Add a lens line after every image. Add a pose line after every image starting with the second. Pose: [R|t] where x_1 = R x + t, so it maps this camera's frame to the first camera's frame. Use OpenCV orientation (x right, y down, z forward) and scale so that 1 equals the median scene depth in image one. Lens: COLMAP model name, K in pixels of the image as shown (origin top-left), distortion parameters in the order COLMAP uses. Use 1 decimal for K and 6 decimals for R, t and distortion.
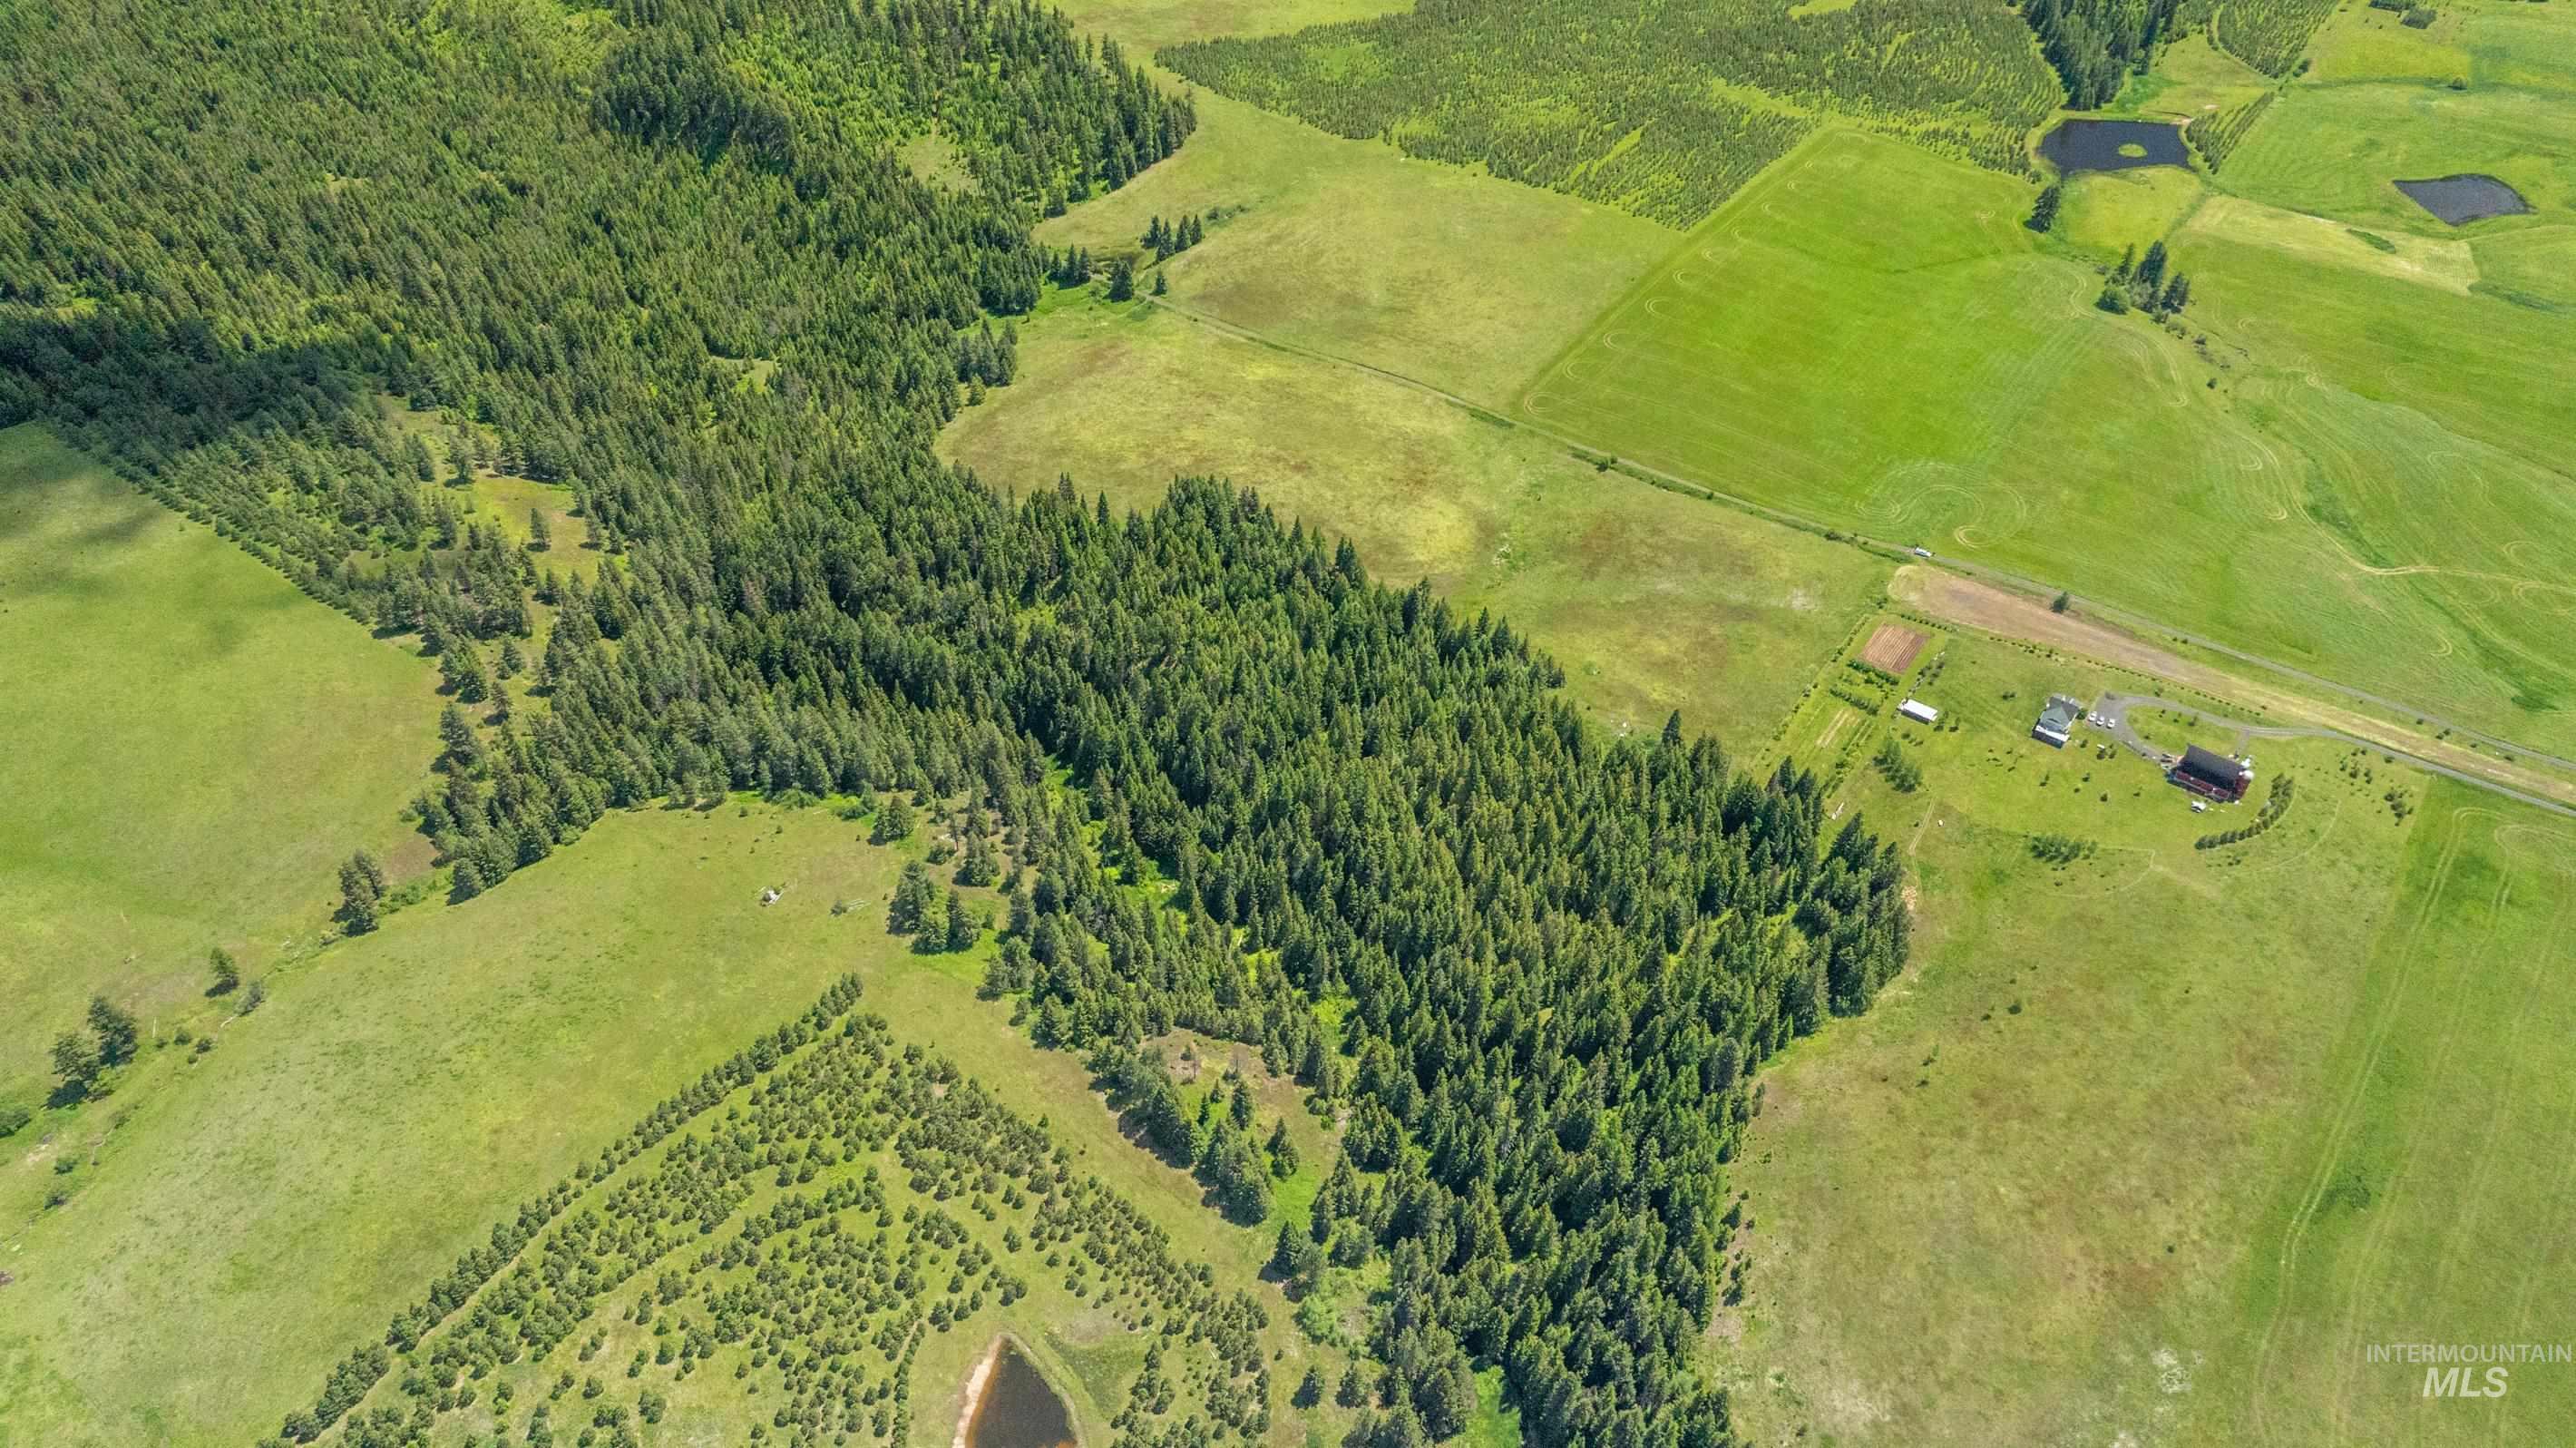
lens RADIAL K [[1813.3, 0, 1282.8], [0, 1813.3, 729.3], [0, 0, 1]] dist [-0.036430, 0.058968]
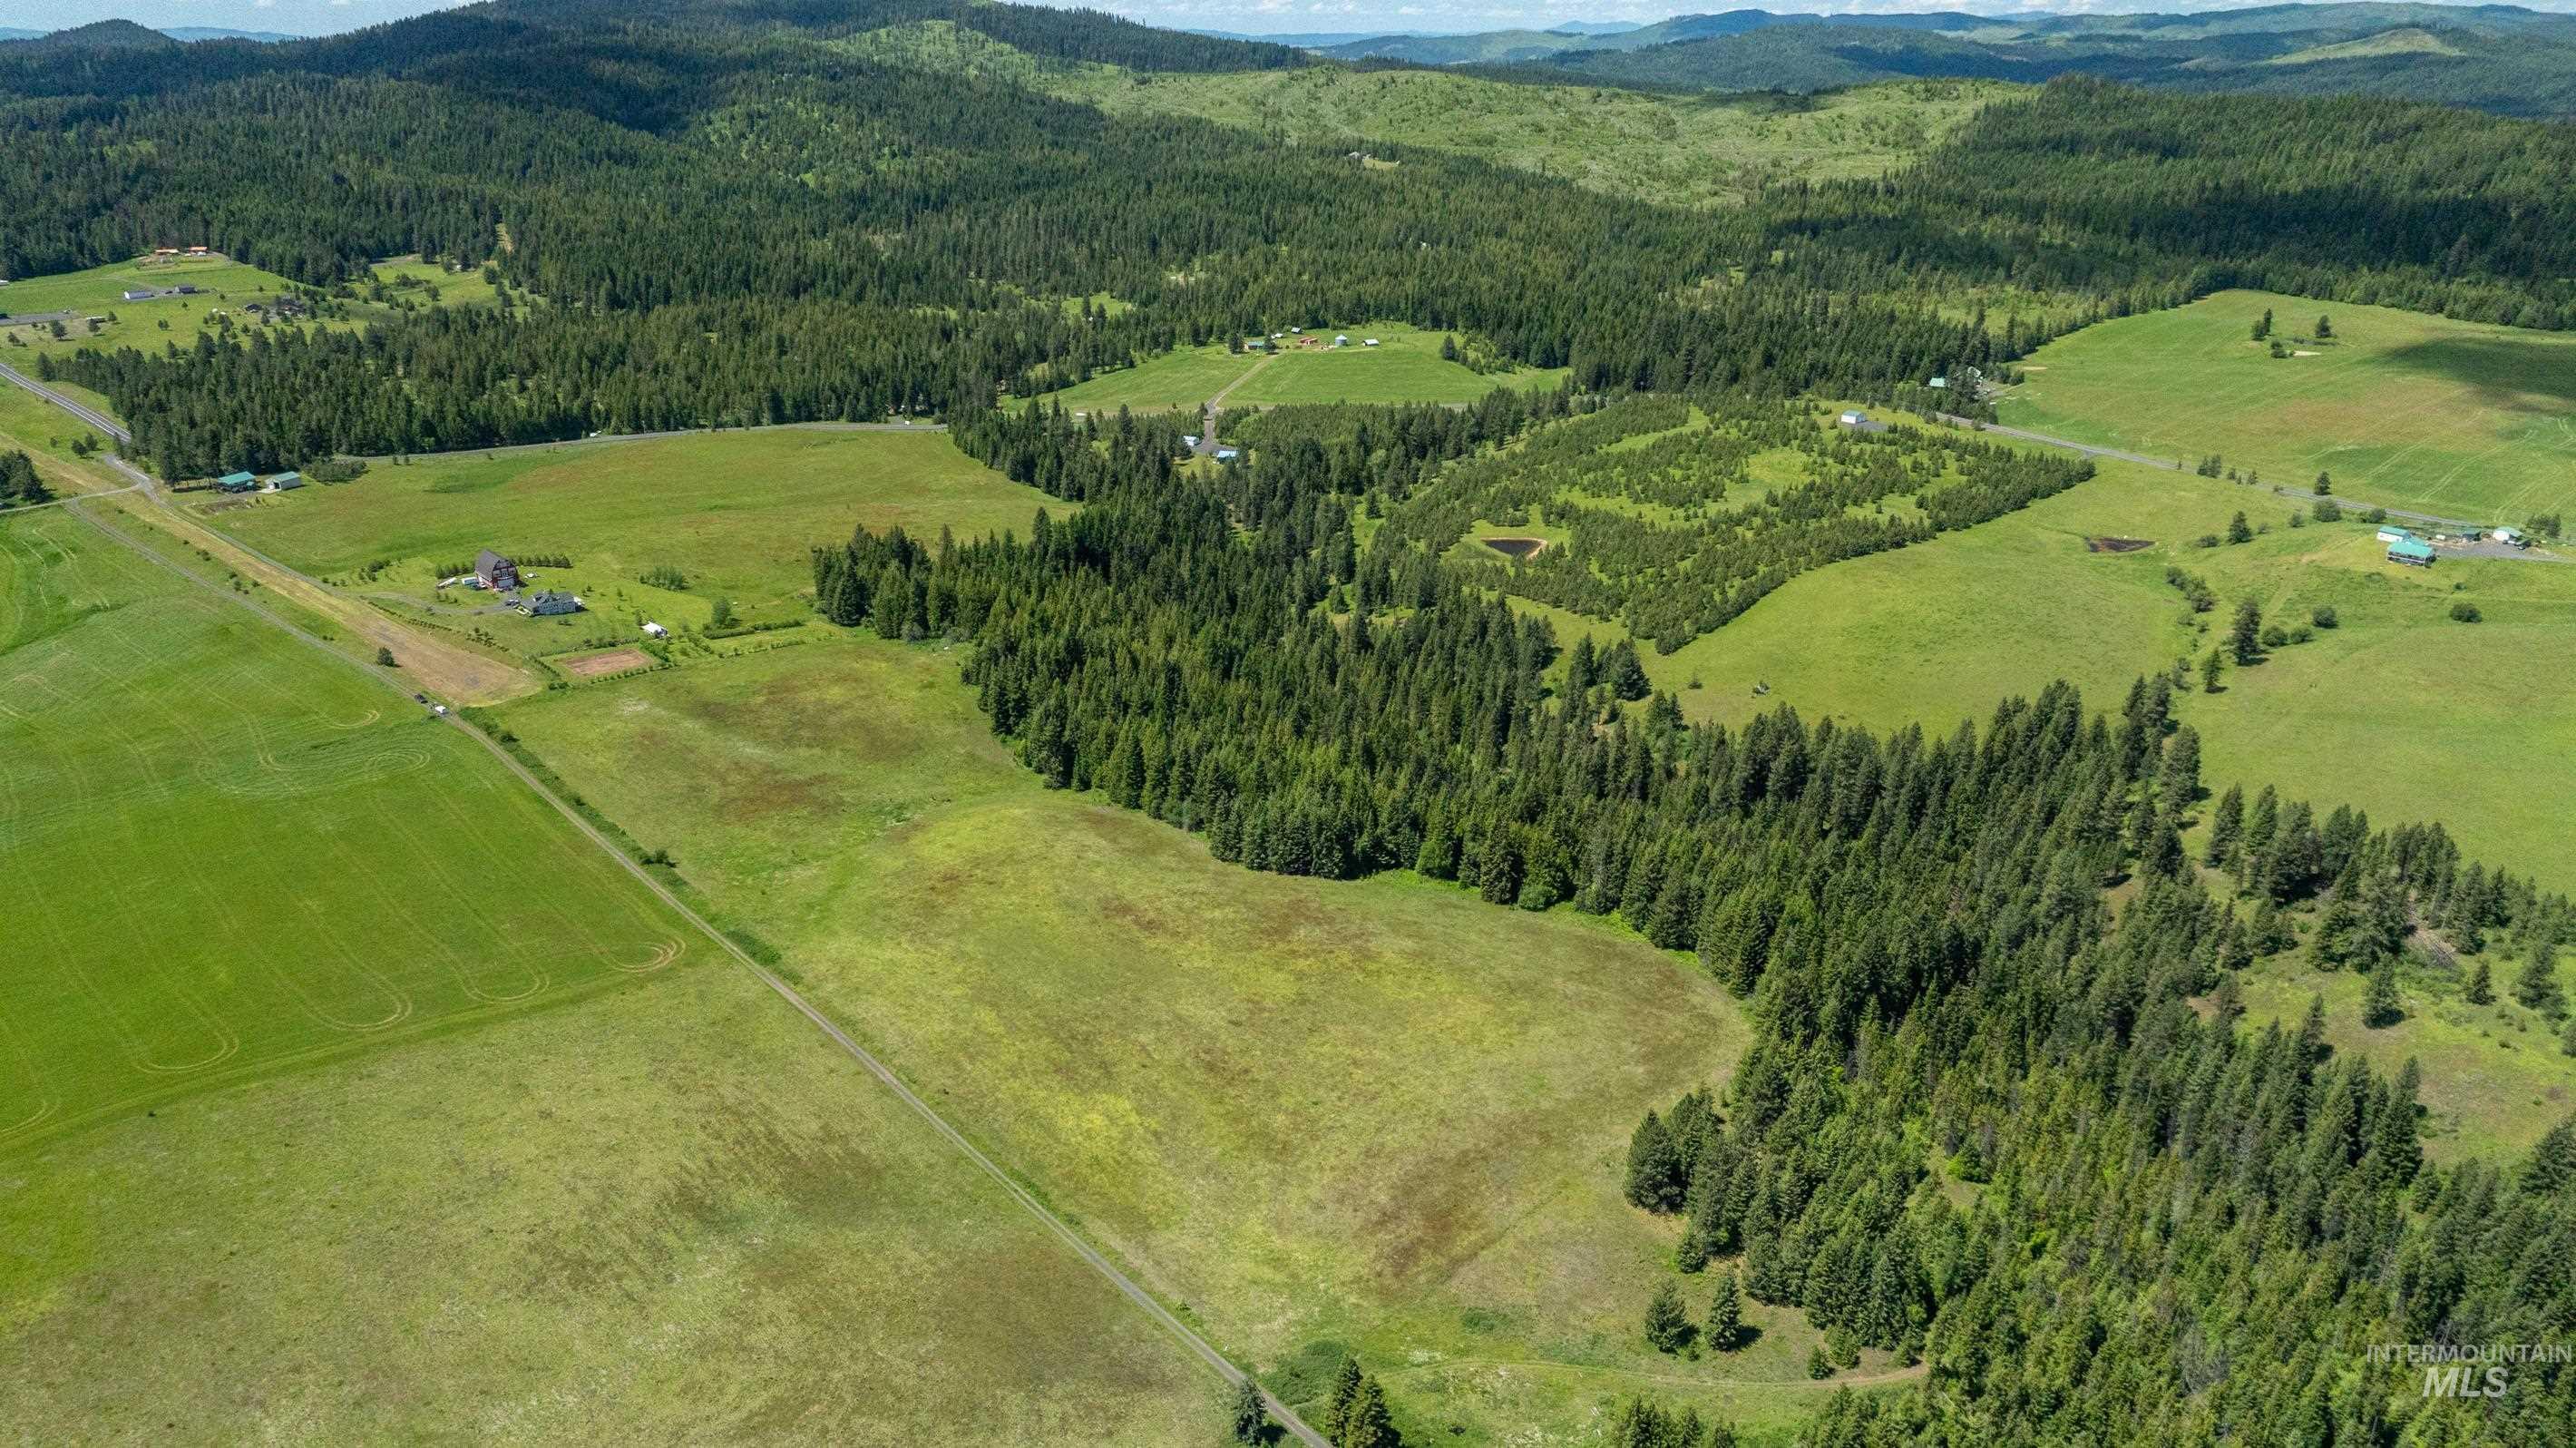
lens RADIAL K [[1813.3, 0, 1284.7], [0, 1813.3, 733.3], [0, 0, 1]] dist [-0.036430, 0.058968]
pose [[-0.983979, -0.069462, 0.164198, -0.151135], [0.116087, 0.449373, 0.885769, -0.754496], [-0.135314, 0.890639, -0.434110, 1.286271]]
